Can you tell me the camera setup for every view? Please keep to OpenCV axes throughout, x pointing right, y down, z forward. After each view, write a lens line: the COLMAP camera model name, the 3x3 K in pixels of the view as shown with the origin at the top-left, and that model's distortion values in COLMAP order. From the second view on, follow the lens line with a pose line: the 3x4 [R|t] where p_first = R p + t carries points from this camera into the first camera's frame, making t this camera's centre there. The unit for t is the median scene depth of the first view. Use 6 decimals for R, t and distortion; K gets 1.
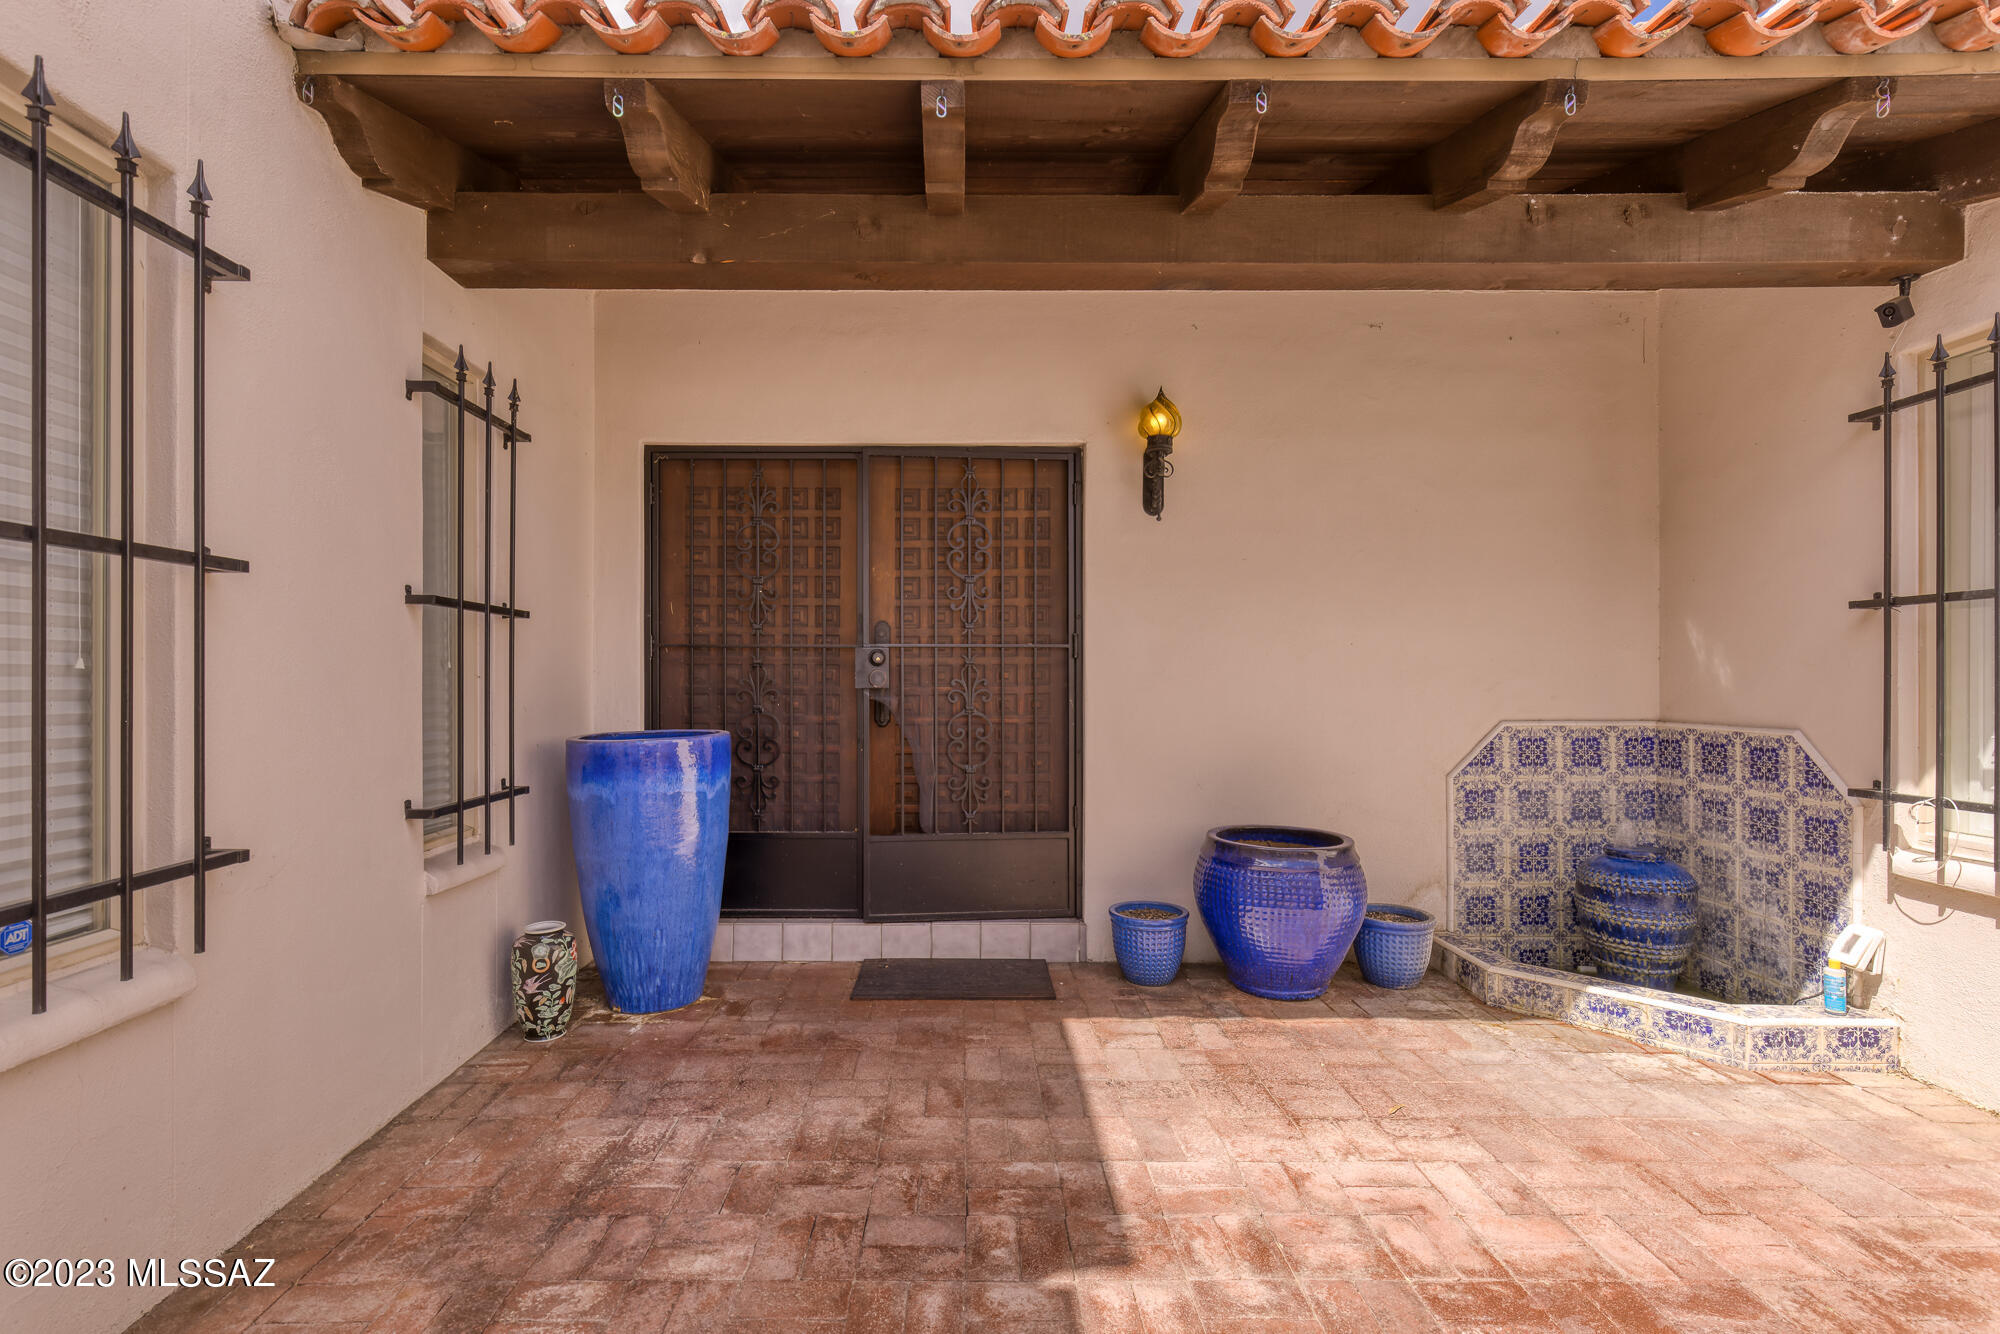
lens RADIAL K [[919.8, 0, 993.2], [0, 919.8, 666.2], [0, 0, 1]] dist [0.001638, 0.000183]
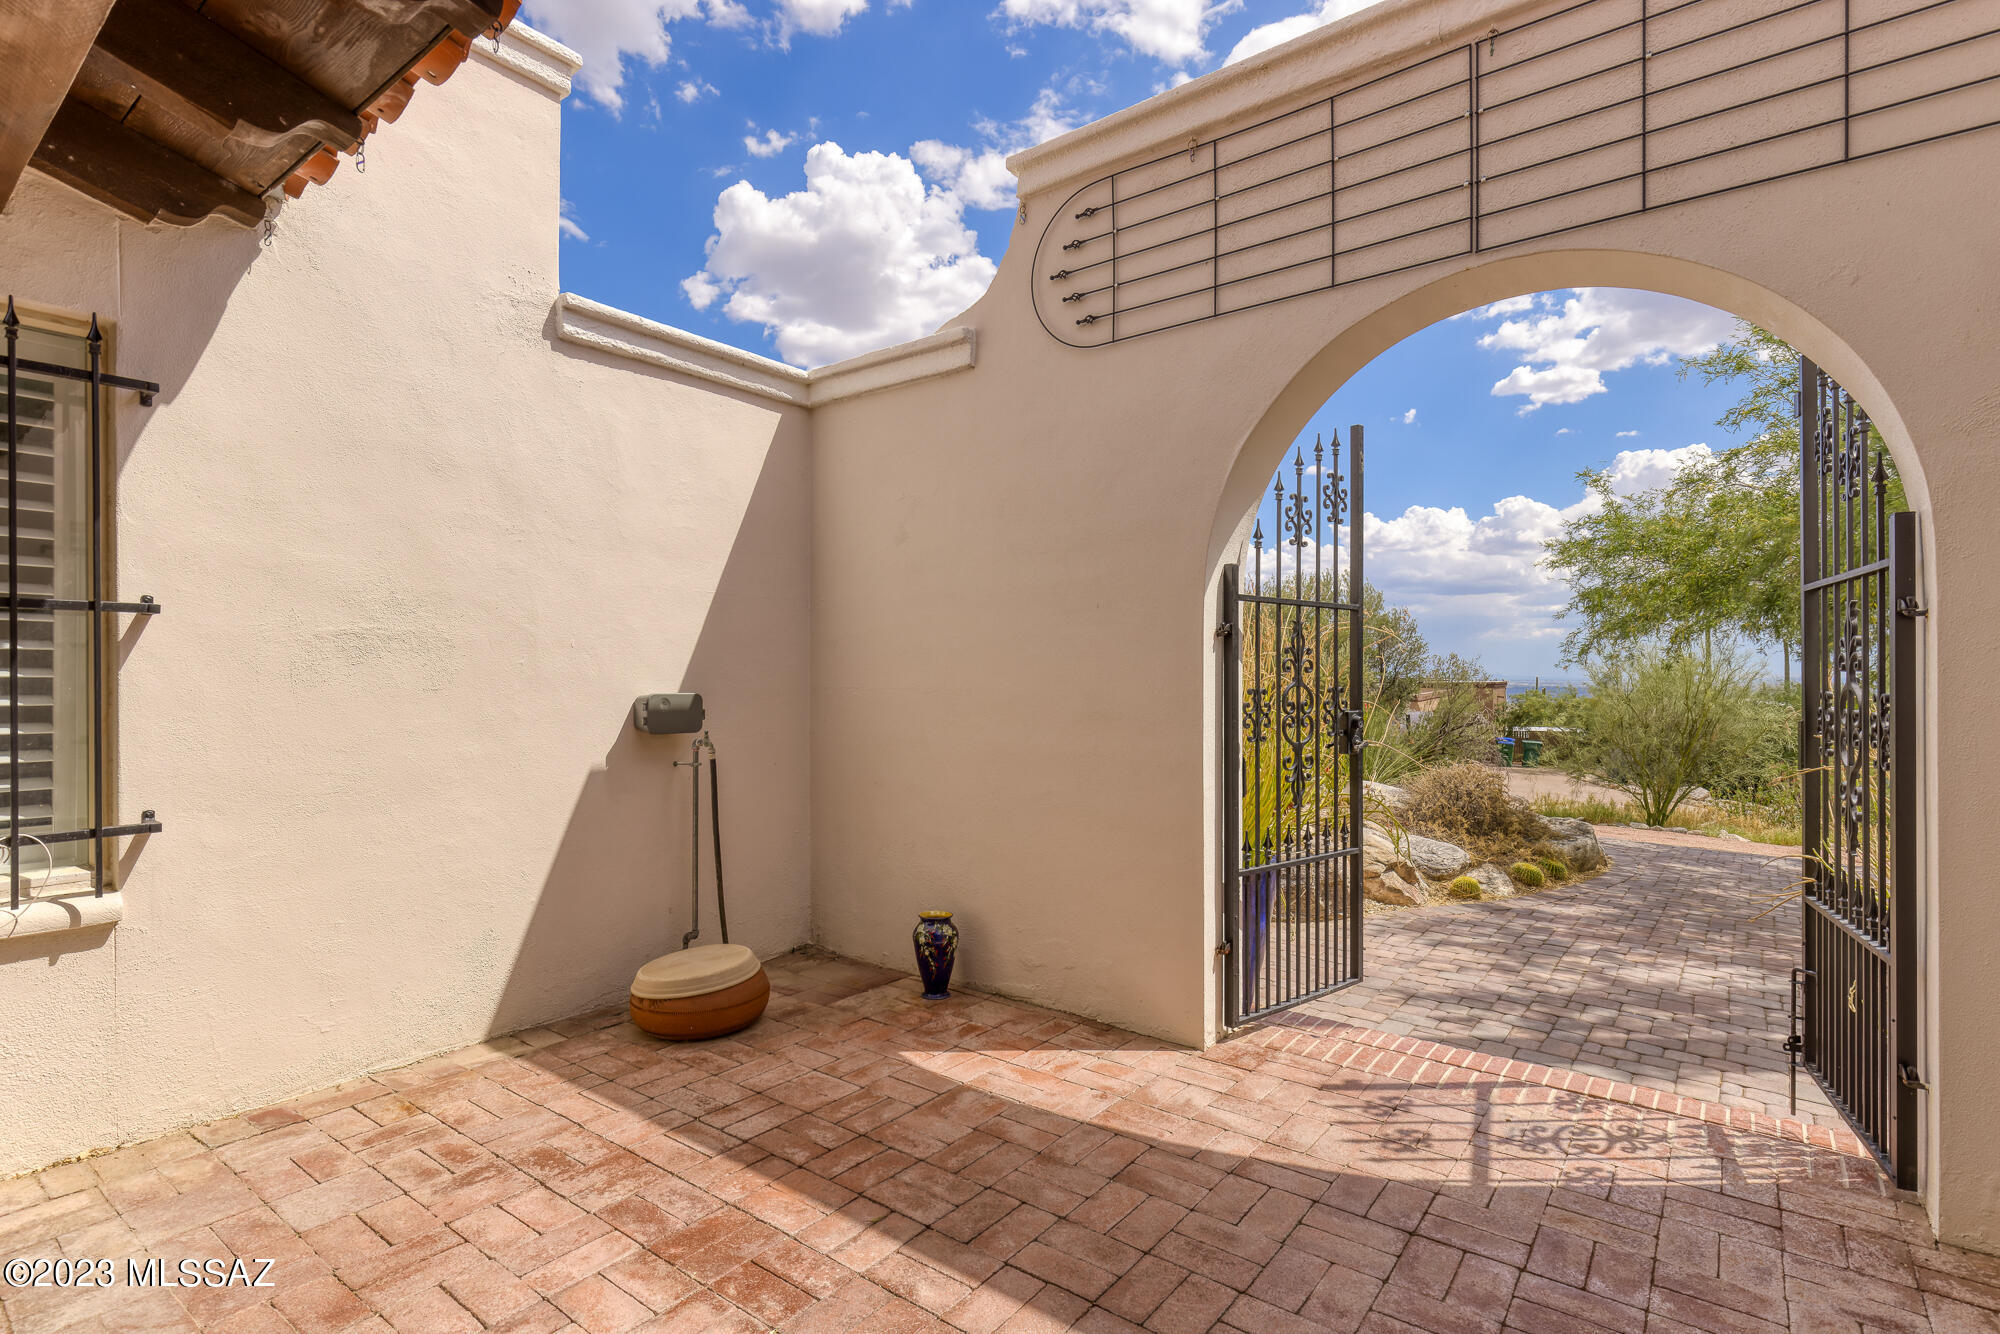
lens RADIAL K [[1012.6, 0, 992.9], [0, 1012.6, 671.9], [0, 0, 1]] dist [-0.003495, -0.000465]
pose [[-0.781608, -0.001570, 0.623768, -0.353495], [-0.002215, 0.999998, -0.000259, -0.011839], [-0.623766, -0.001584, -0.781609, 1.577369]]
